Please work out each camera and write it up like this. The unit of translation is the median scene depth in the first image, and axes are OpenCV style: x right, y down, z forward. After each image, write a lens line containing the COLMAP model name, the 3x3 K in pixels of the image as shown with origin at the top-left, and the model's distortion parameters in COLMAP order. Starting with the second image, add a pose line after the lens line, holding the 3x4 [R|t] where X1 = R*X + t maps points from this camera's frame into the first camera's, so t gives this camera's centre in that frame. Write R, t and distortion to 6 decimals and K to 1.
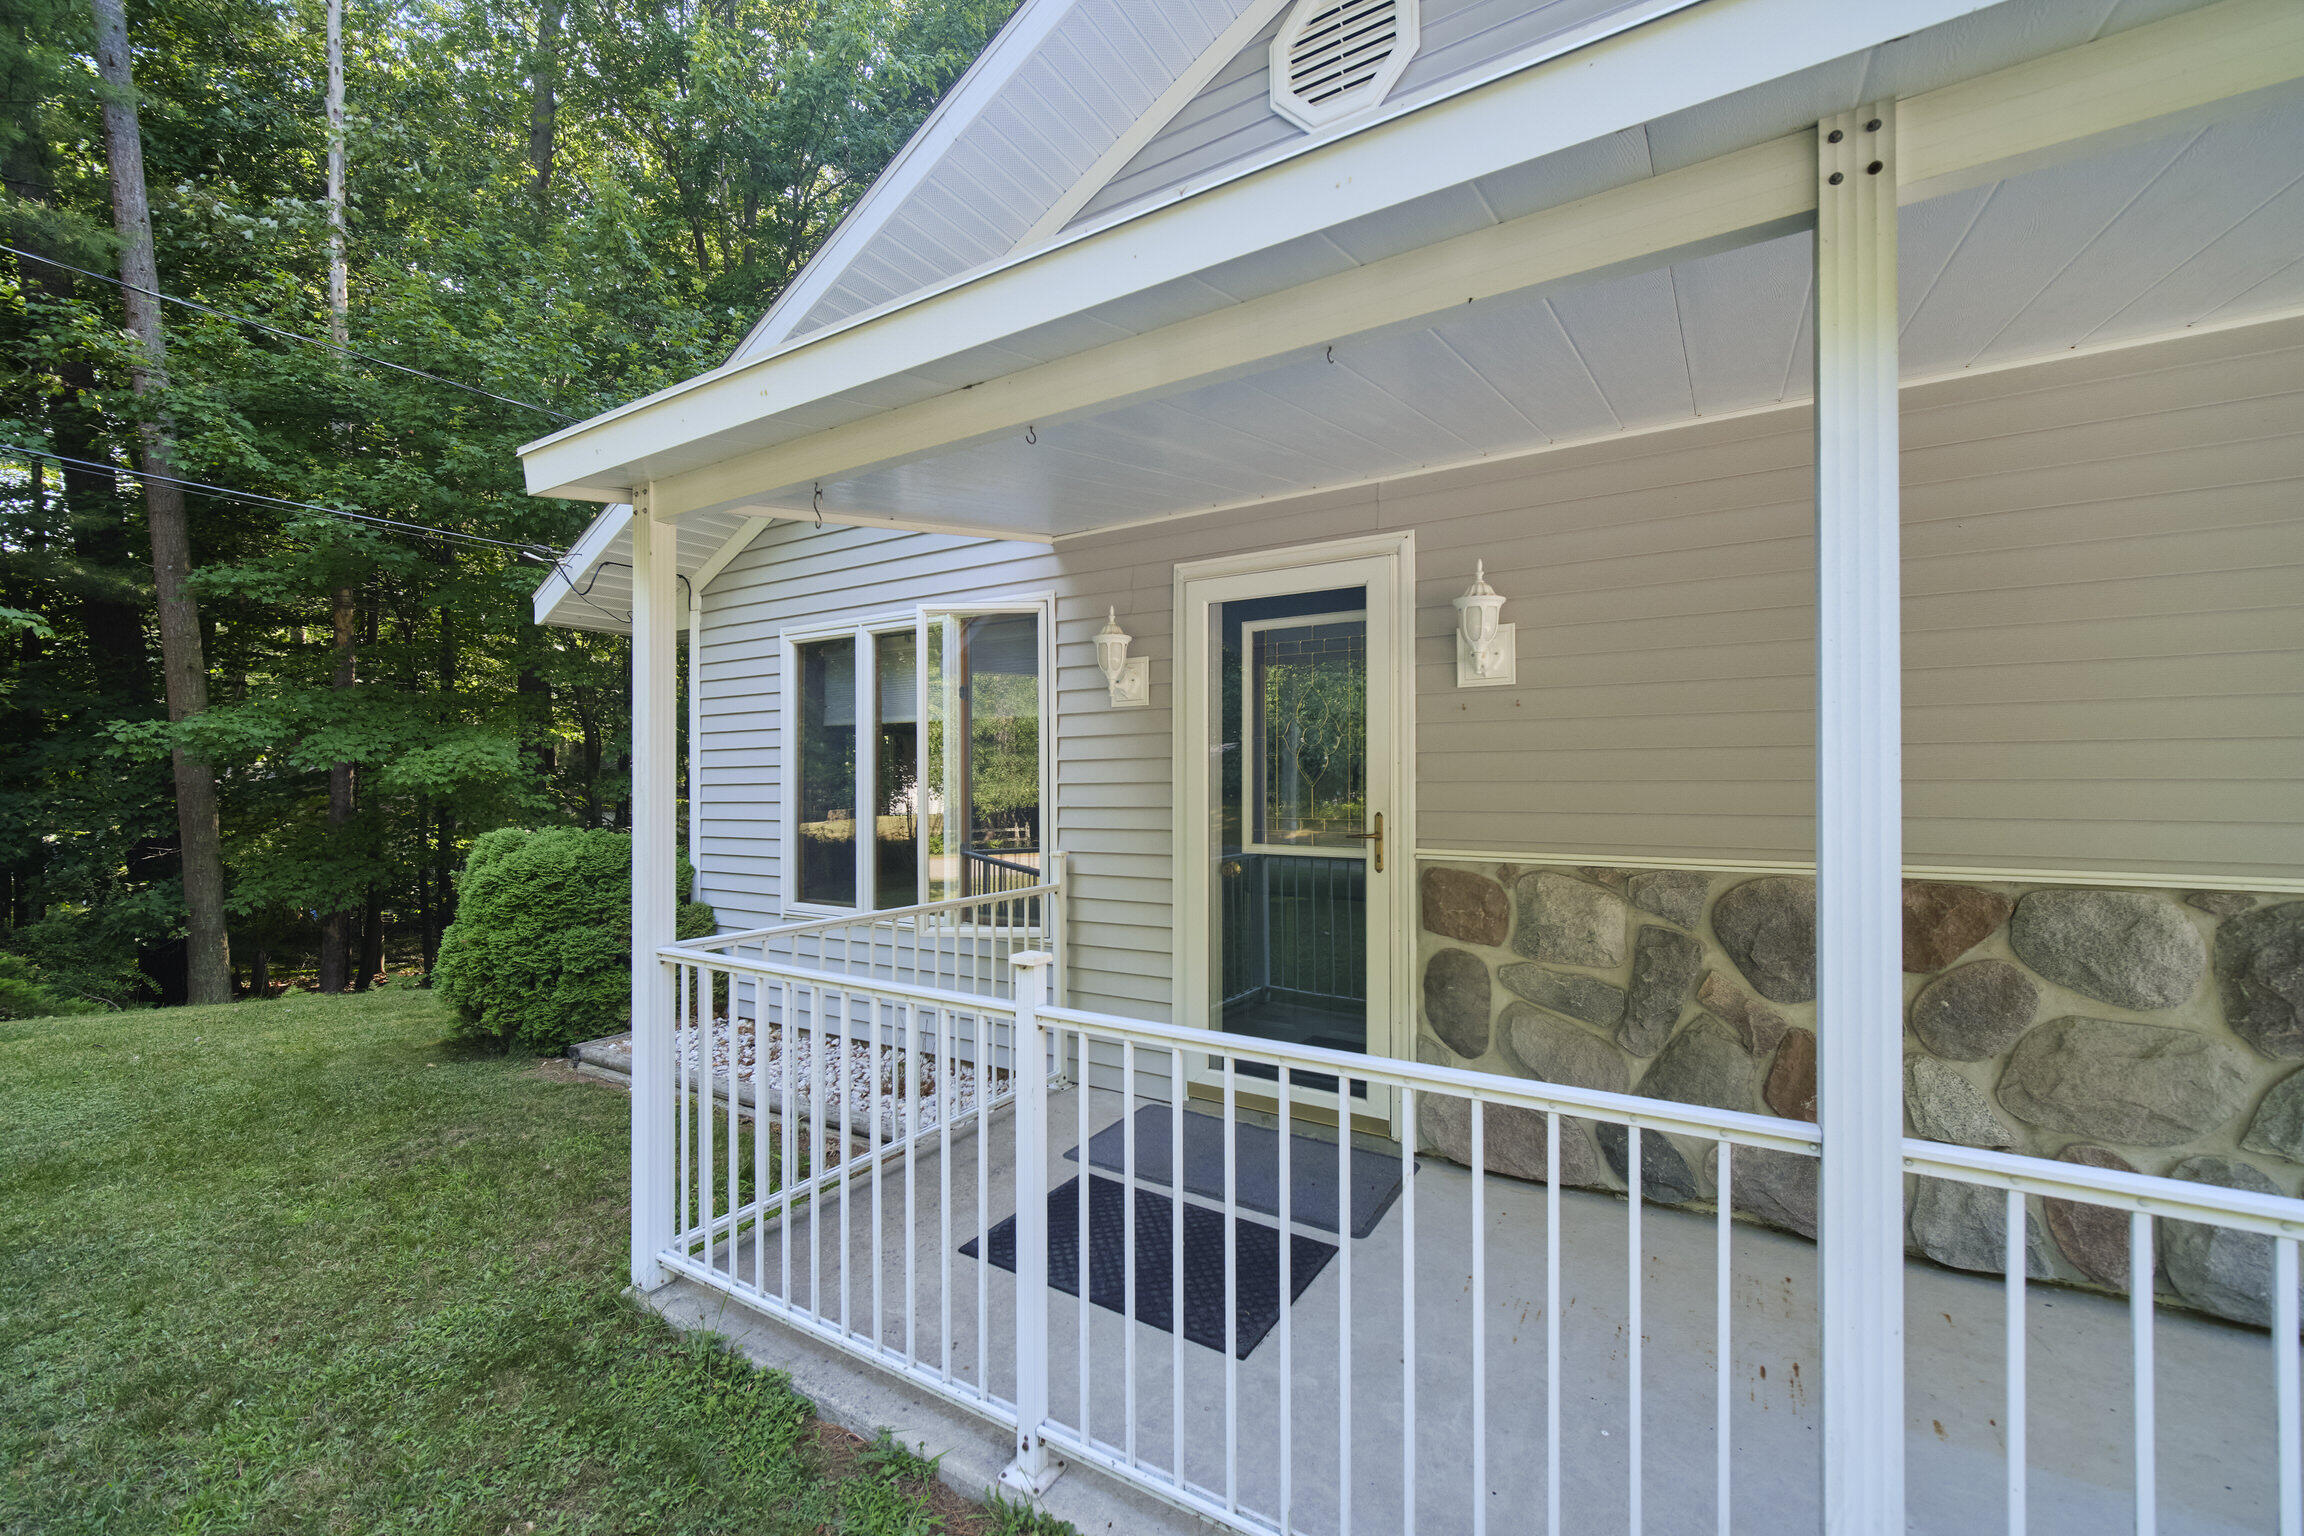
lens RADIAL K [[921.0, 0, 1157.6], [0, 921.0, 778.3], [0, 0, 1]] dist [-0.008149, 0.002090]
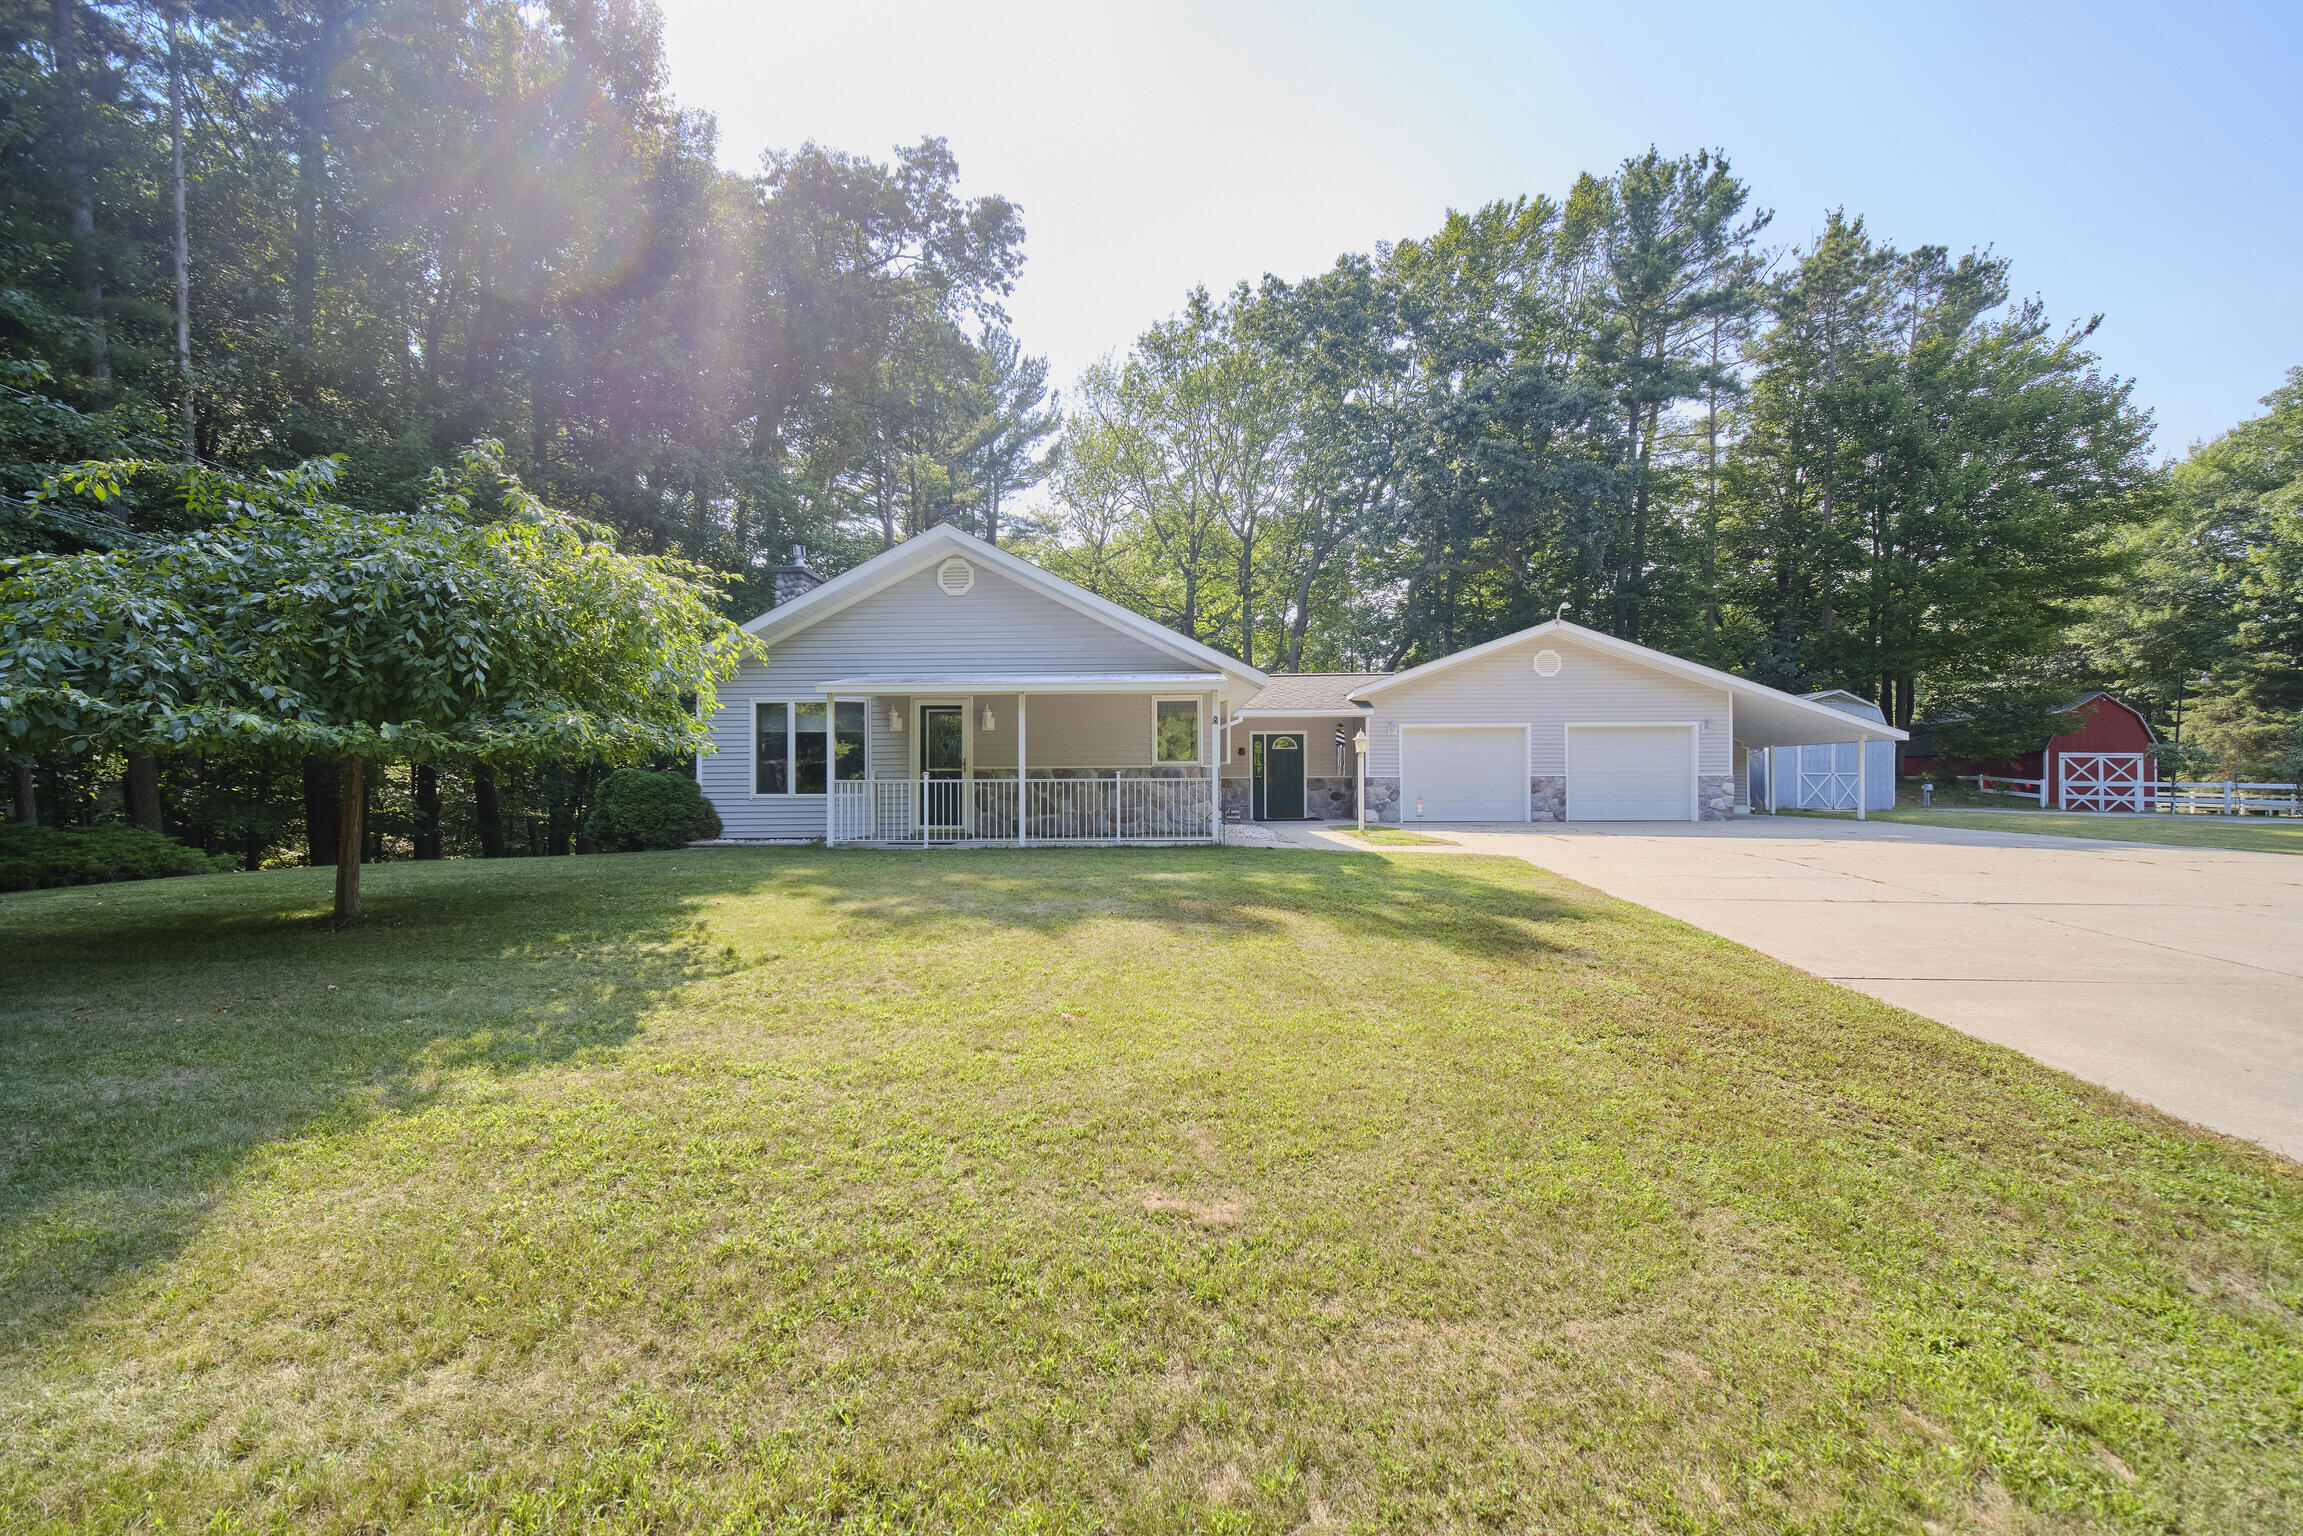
lens RADIAL K [[920.6, 0, 1152.3], [0, 920.6, 762.6], [0, 0, 1]] dist [-0.008149, 0.002090]
pose [[0.865442, 0.005647, 0.500977, -1.020093], [0.000388, 0.999929, -0.011941, 0.095529], [-0.501009, 0.010529, 0.865378, -2.796172]]
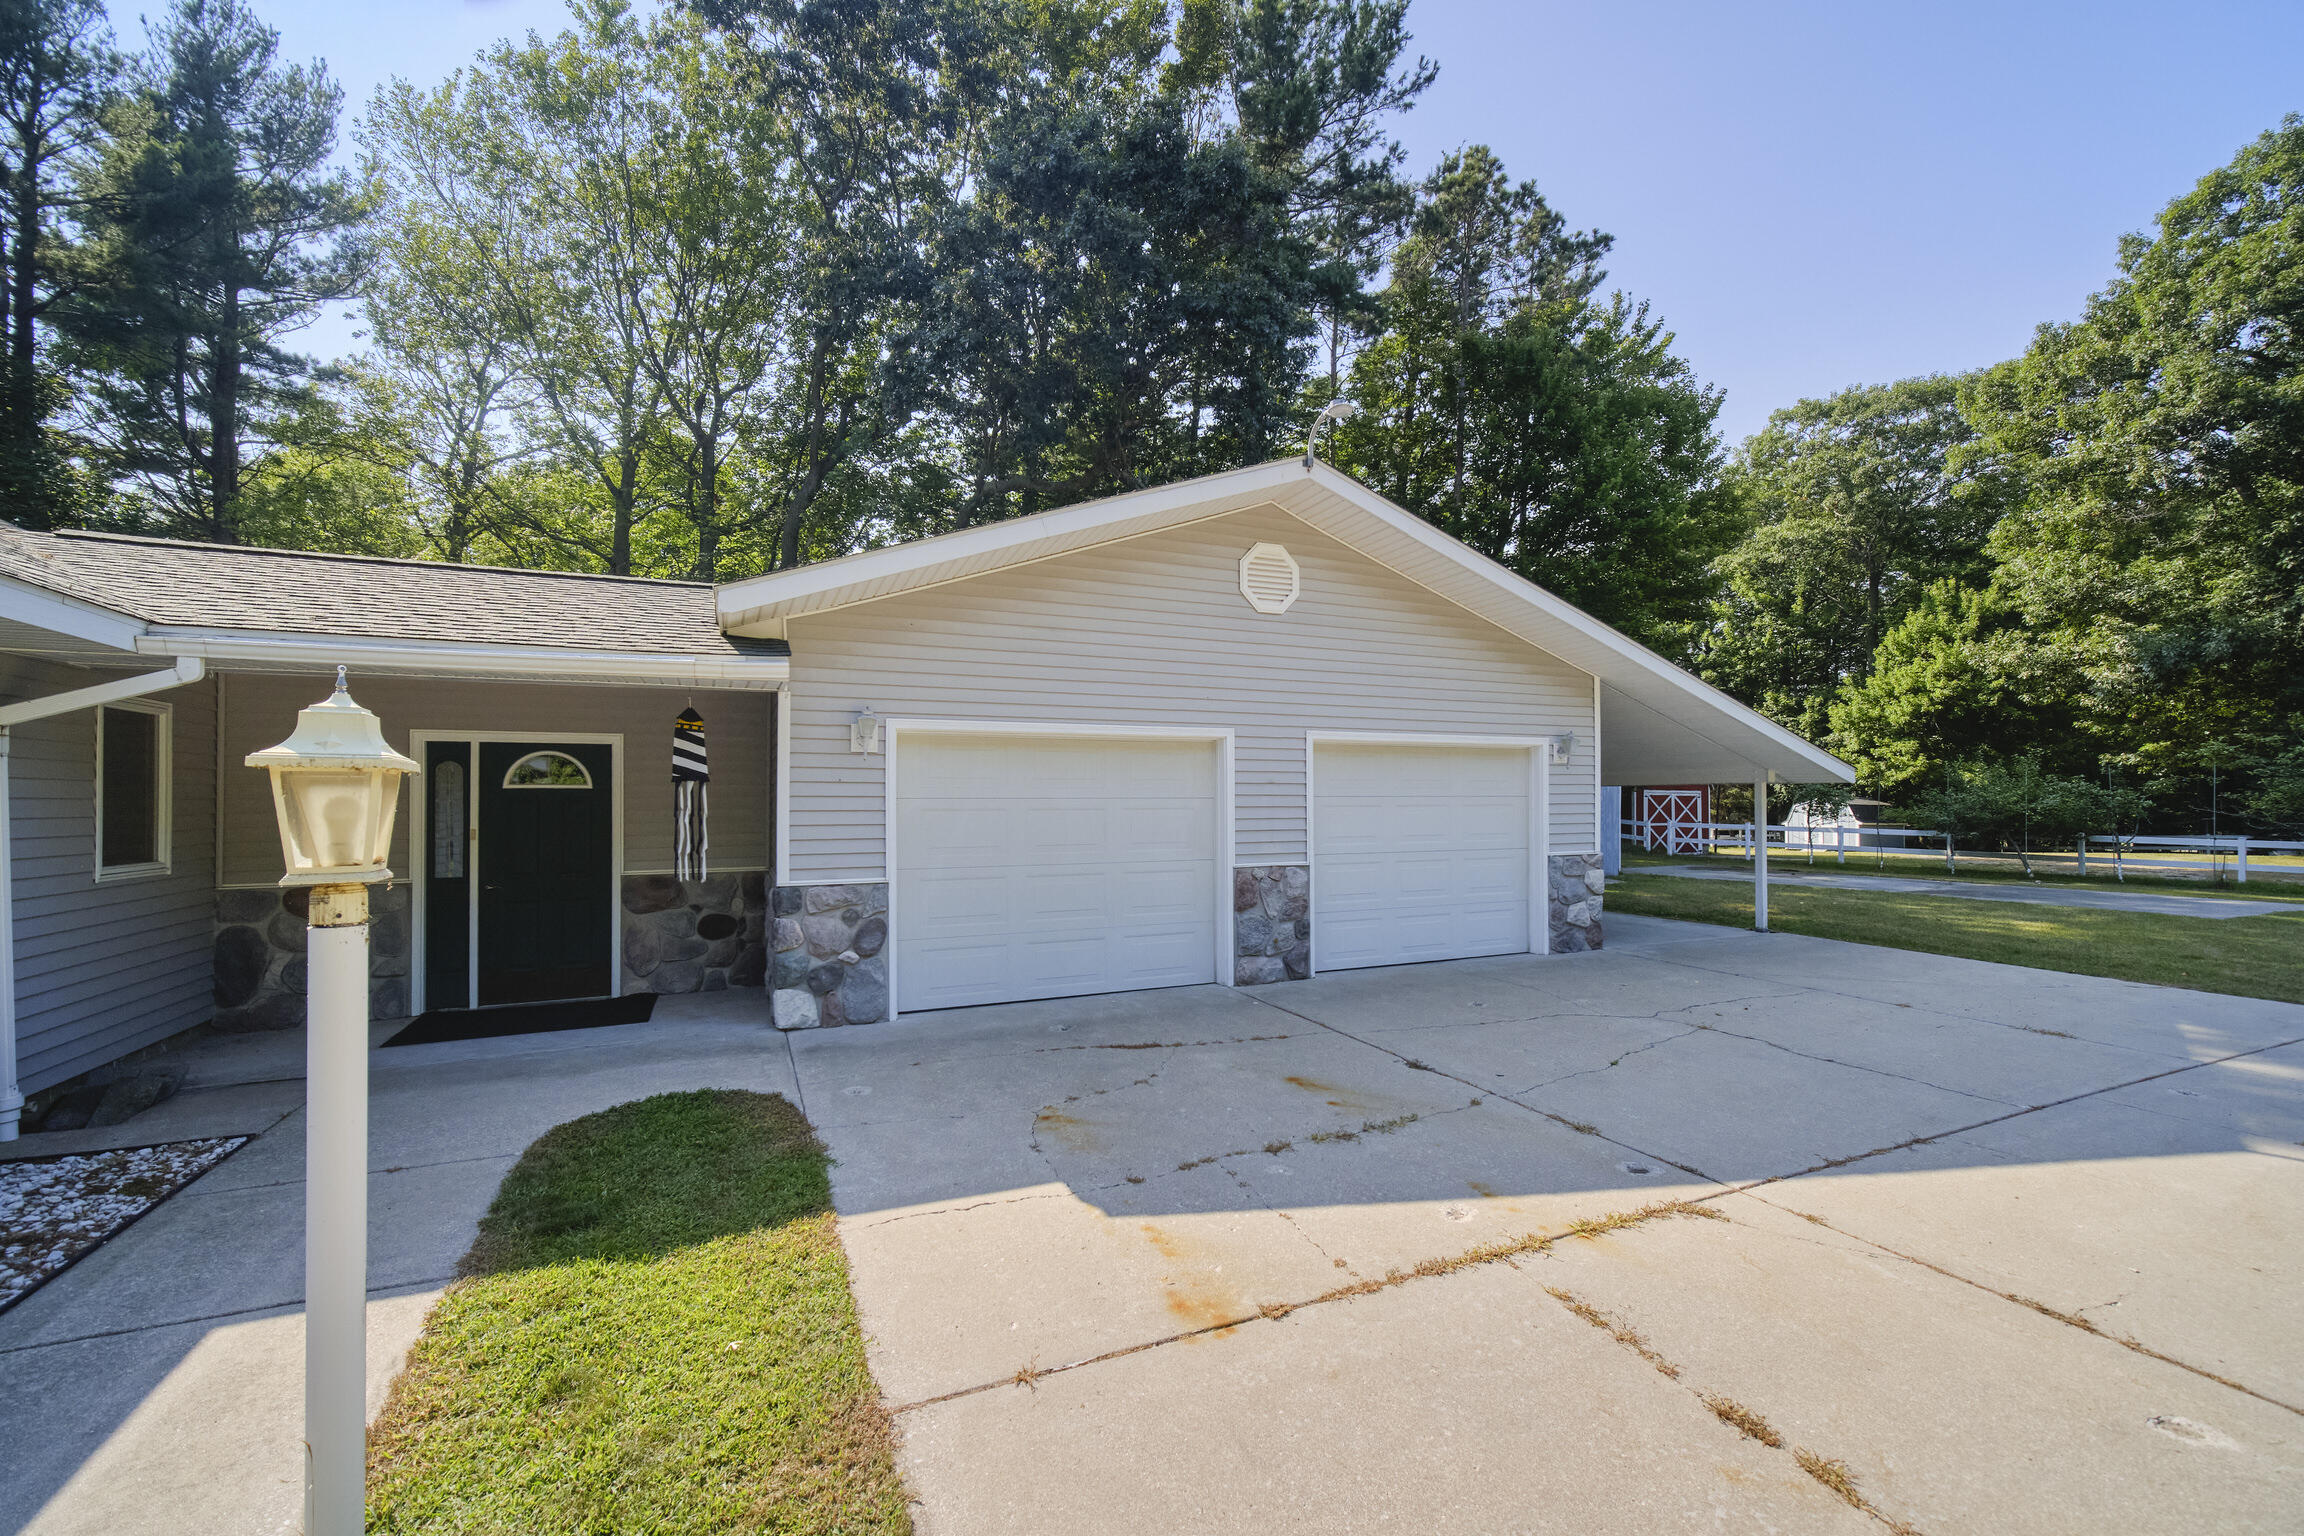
lens RADIAL K [[921.0, 0, 1135.8], [0, 921.0, 777.0], [0, 0, 1]] dist [-0.008149, 0.002090]
pose [[0.559079, 0.019402, 0.828887, 1.801996], [0.000671, 0.999715, -0.023854, -0.043037], [-0.829114, 0.013893, 0.558907, -0.175764]]
